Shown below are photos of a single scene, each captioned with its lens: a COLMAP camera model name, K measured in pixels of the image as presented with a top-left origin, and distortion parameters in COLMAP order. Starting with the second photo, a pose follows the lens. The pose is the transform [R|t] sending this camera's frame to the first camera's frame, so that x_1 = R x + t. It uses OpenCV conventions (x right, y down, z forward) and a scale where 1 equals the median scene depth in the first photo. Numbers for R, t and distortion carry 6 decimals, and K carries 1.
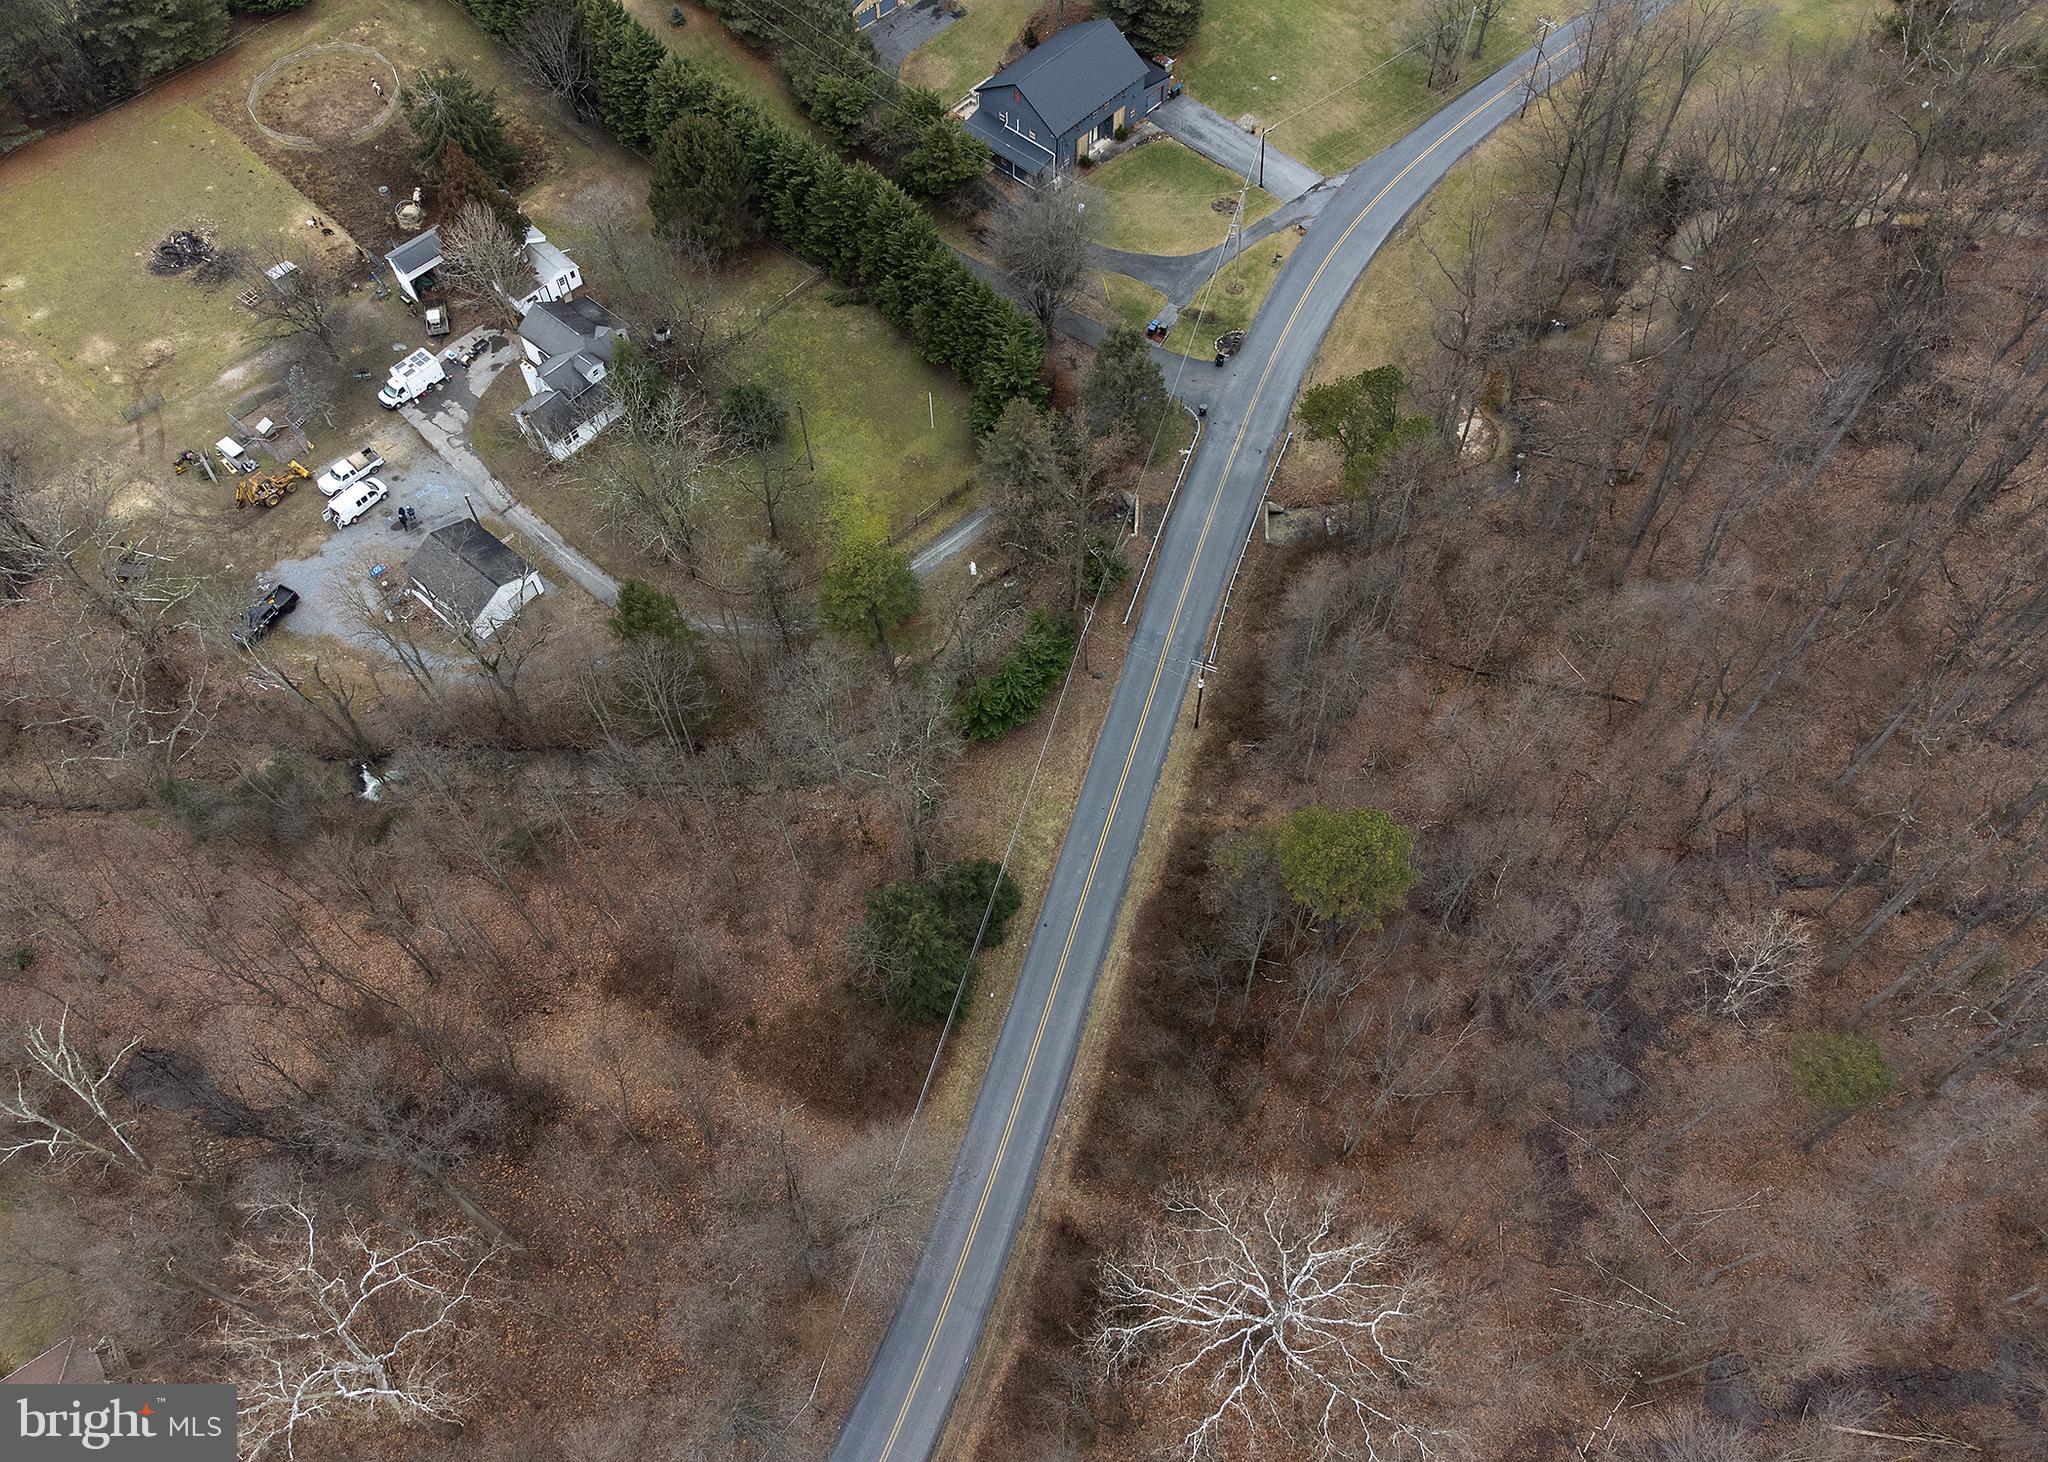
lens RADIAL K [[1621.4, 0, 1089.5], [0, 1621.4, 735.2], [0, 0, 1]] dist [0.004139, 0.030077]
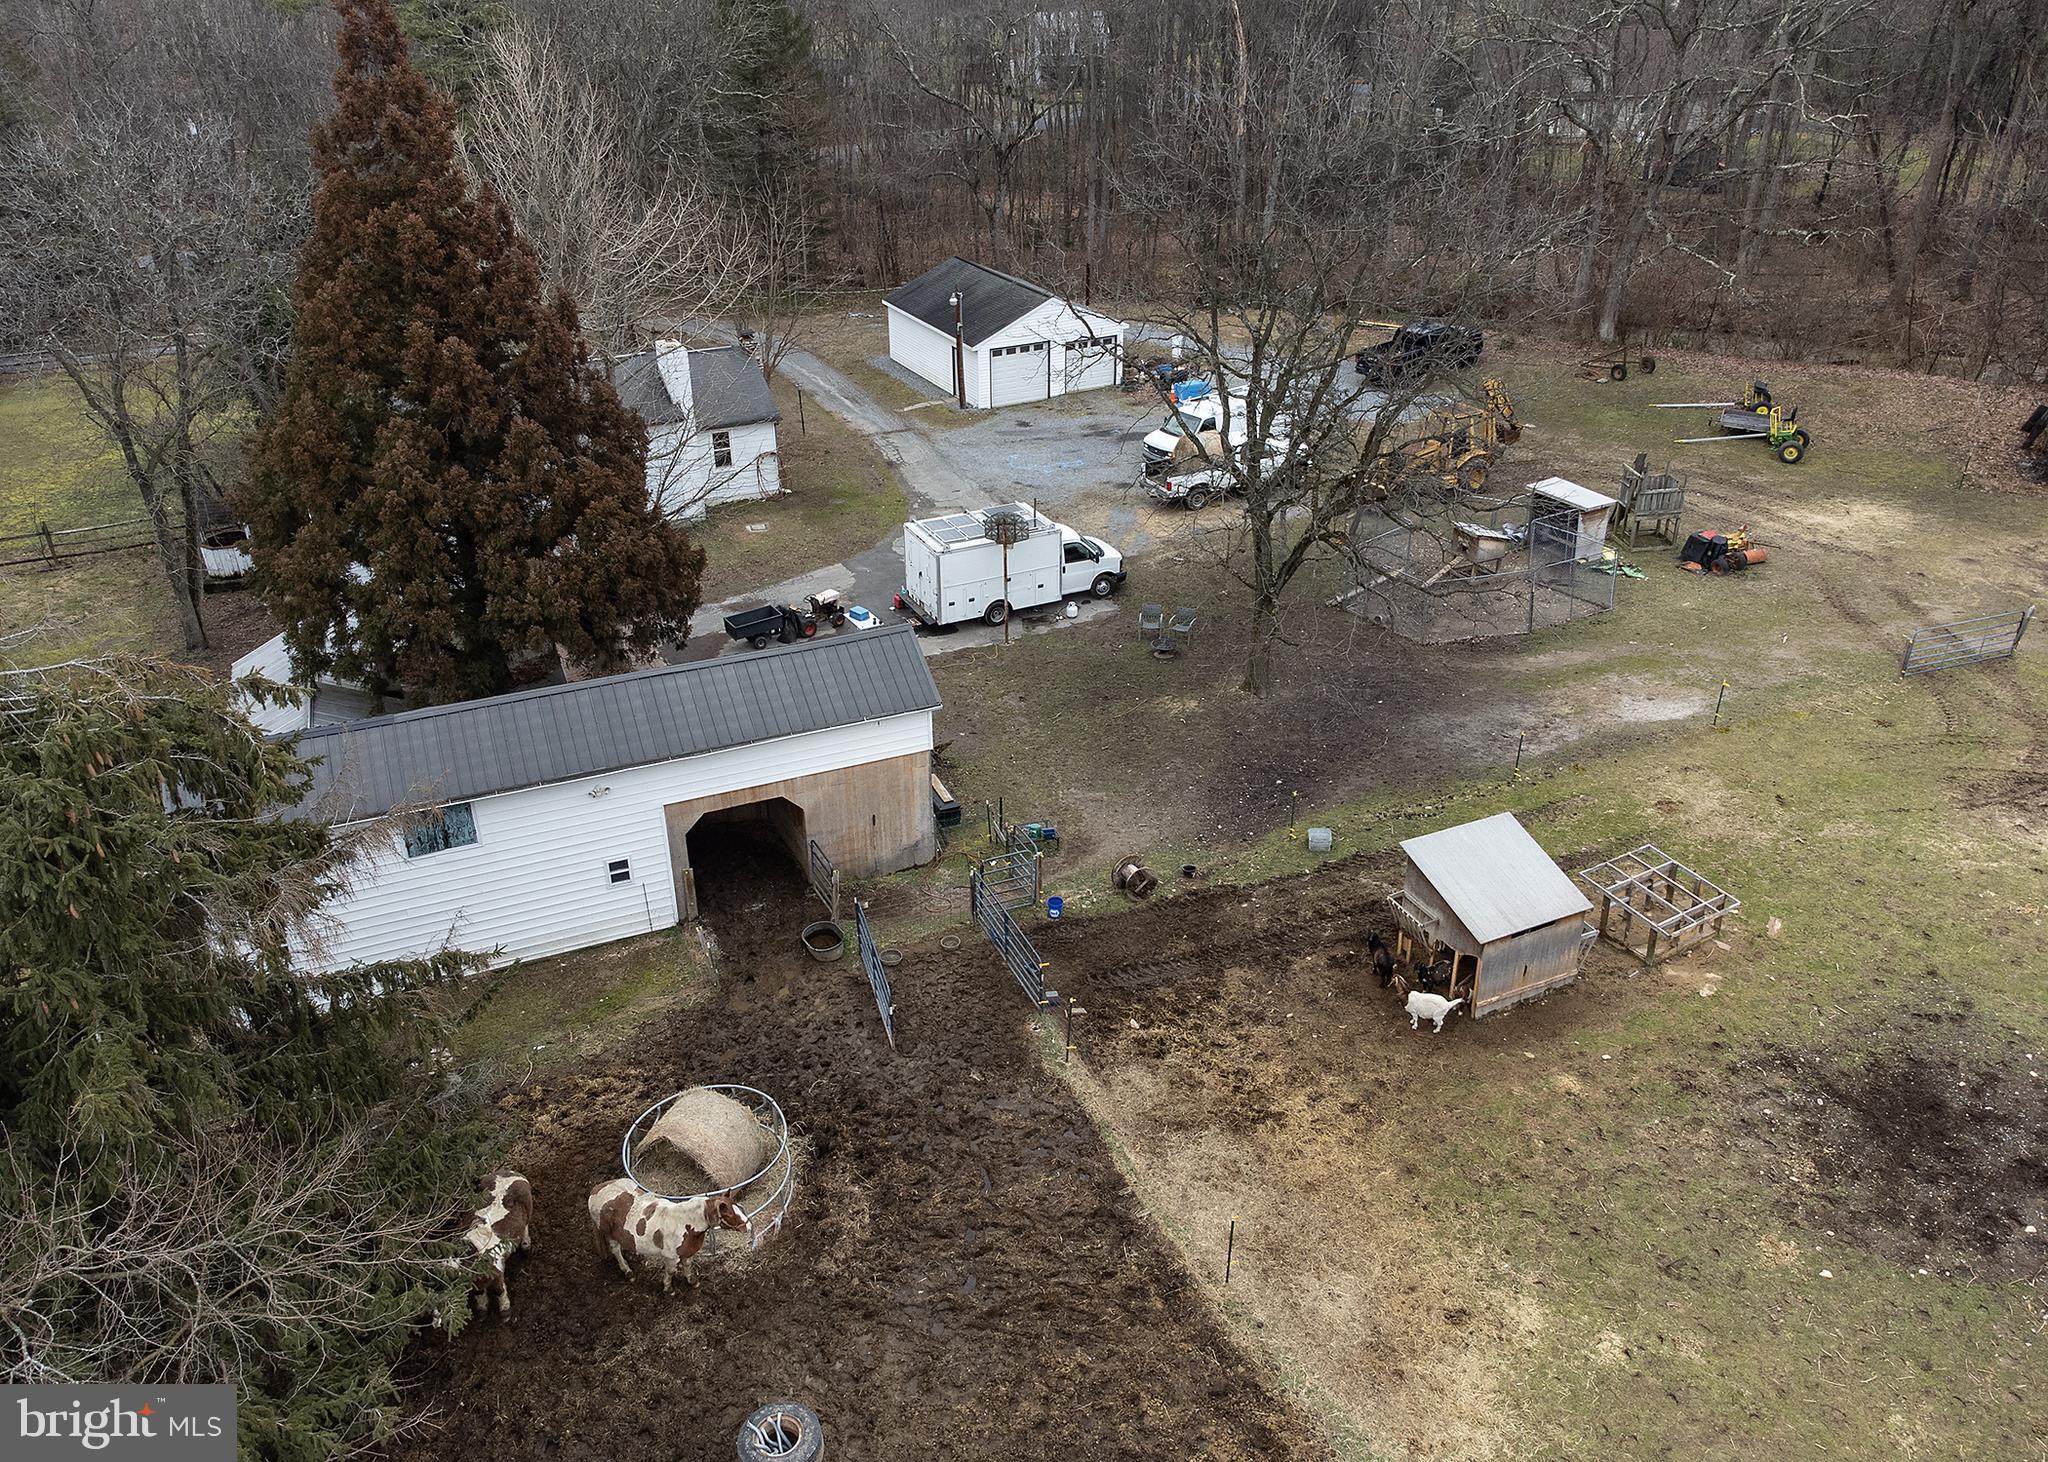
lens RADIAL K [[1521.3, 0, 1018.7], [0, 1521.3, 694.2], [0, 0, 1]] dist [0.008521, 0.005689]
pose [[-0.917645, -0.165396, 0.361347, -0.522847], [0.347682, 0.106242, 0.931574, -0.475843], [-0.192468, 0.980488, -0.039987, 1.031345]]
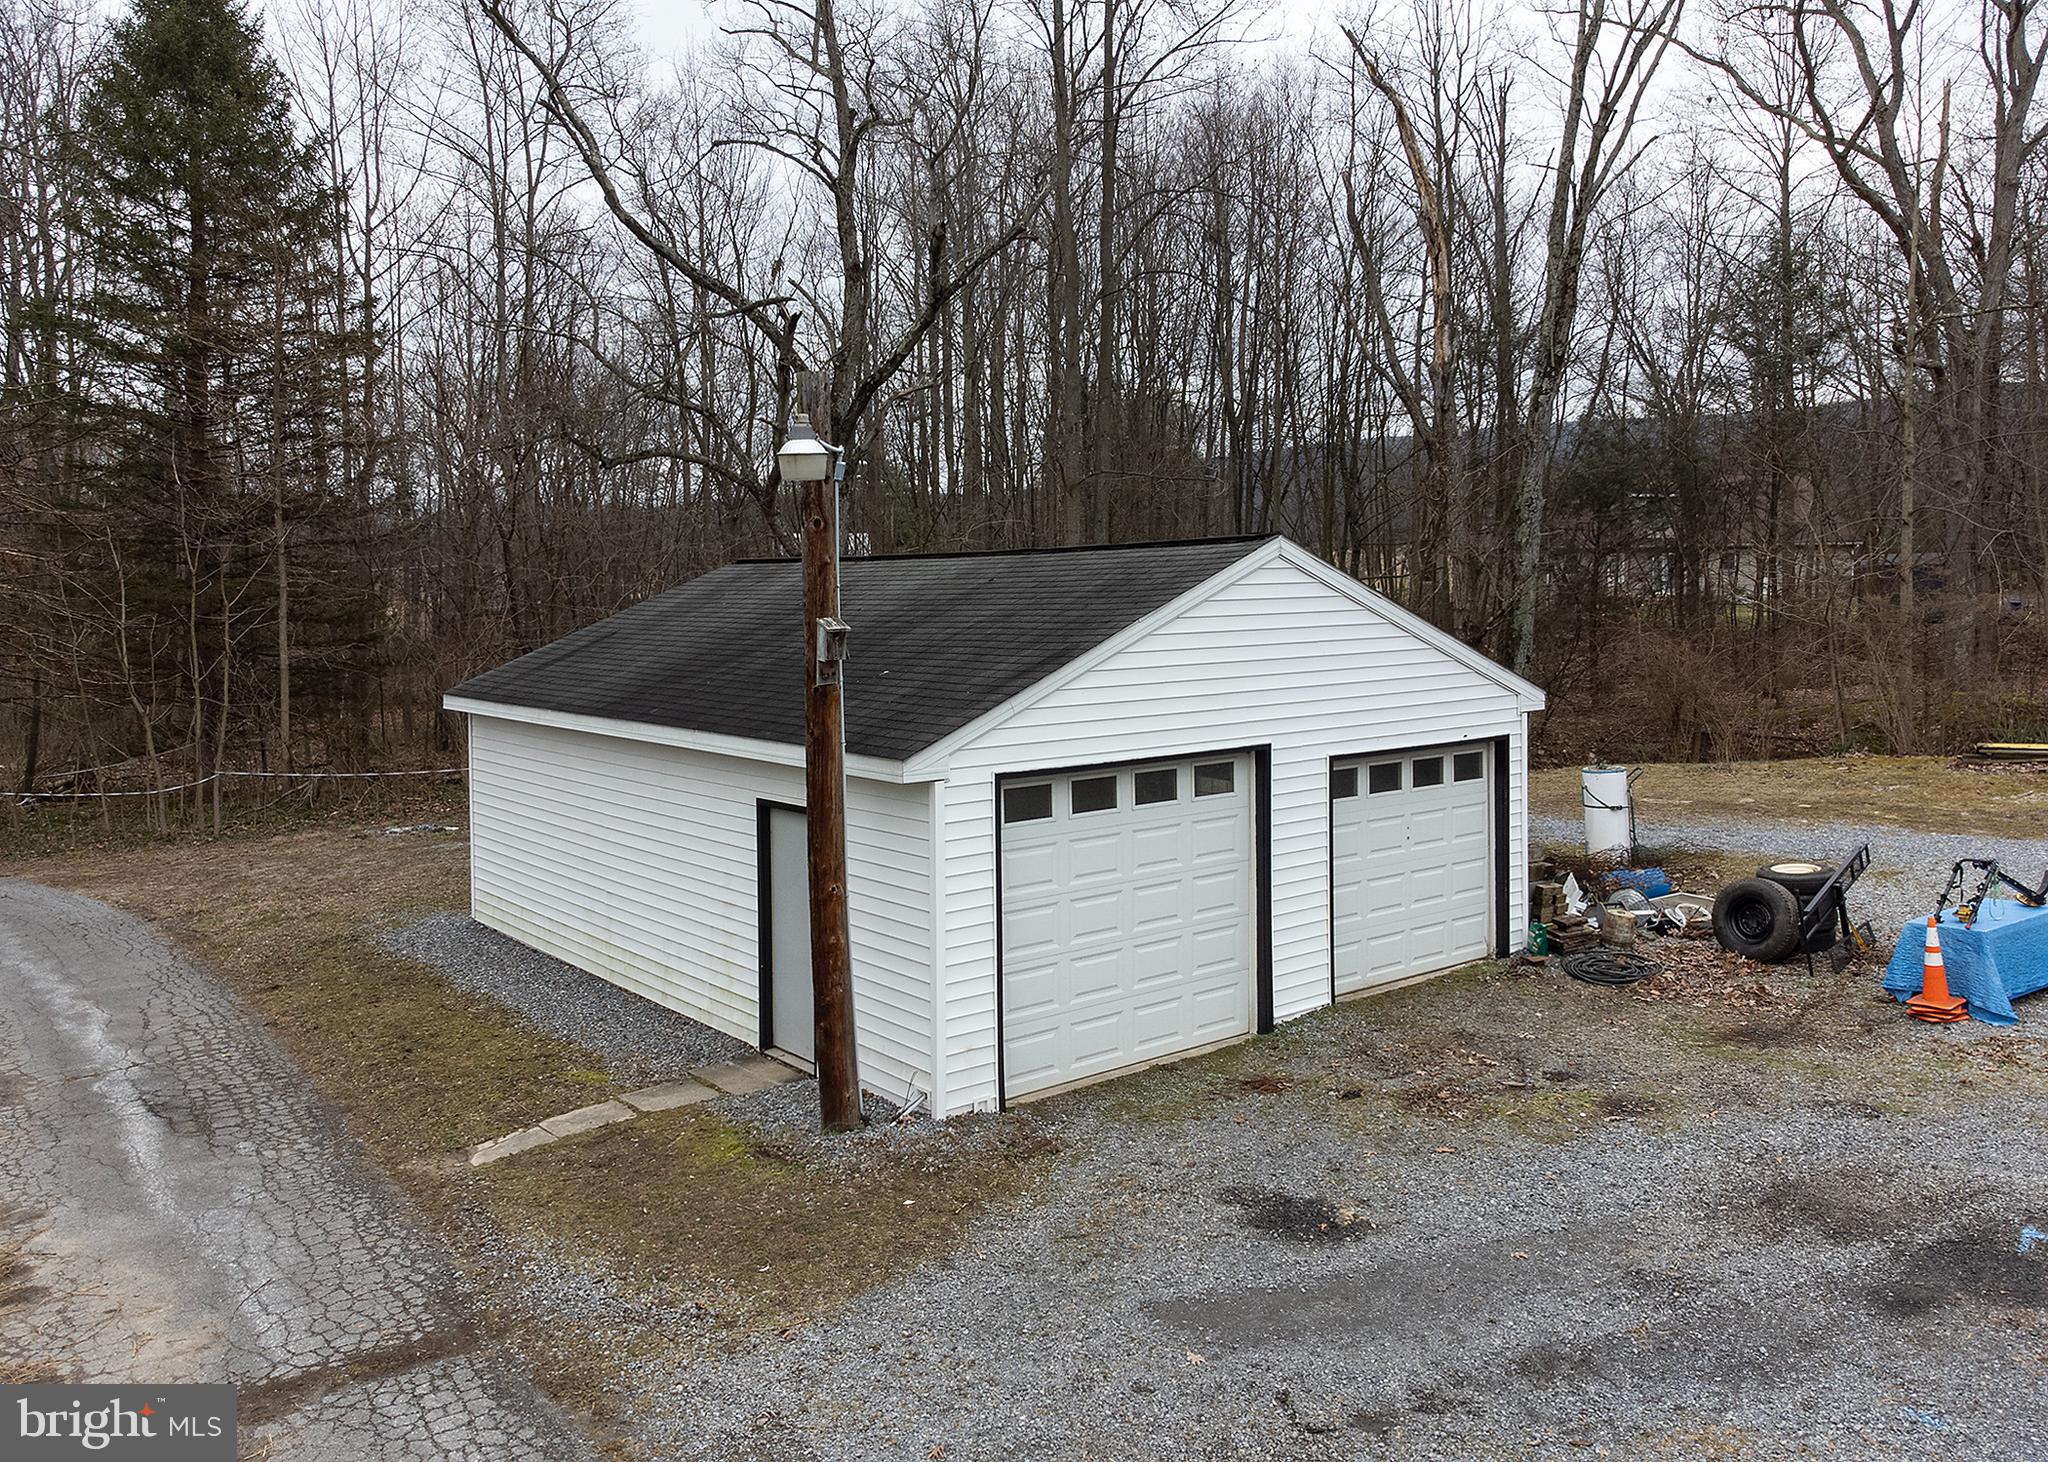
lens RADIAL K [[1621.4, 0, 1089.5], [0, 1621.4, 735.2], [0, 0, 1]] dist [0.004139, 0.030077]
pose [[-0.984937, -0.006872, 0.172776, -0.374811], [0.153067, 0.430144, 0.889689, -0.184051], [-0.080433, 0.902734, -0.422613, 0.957720]]
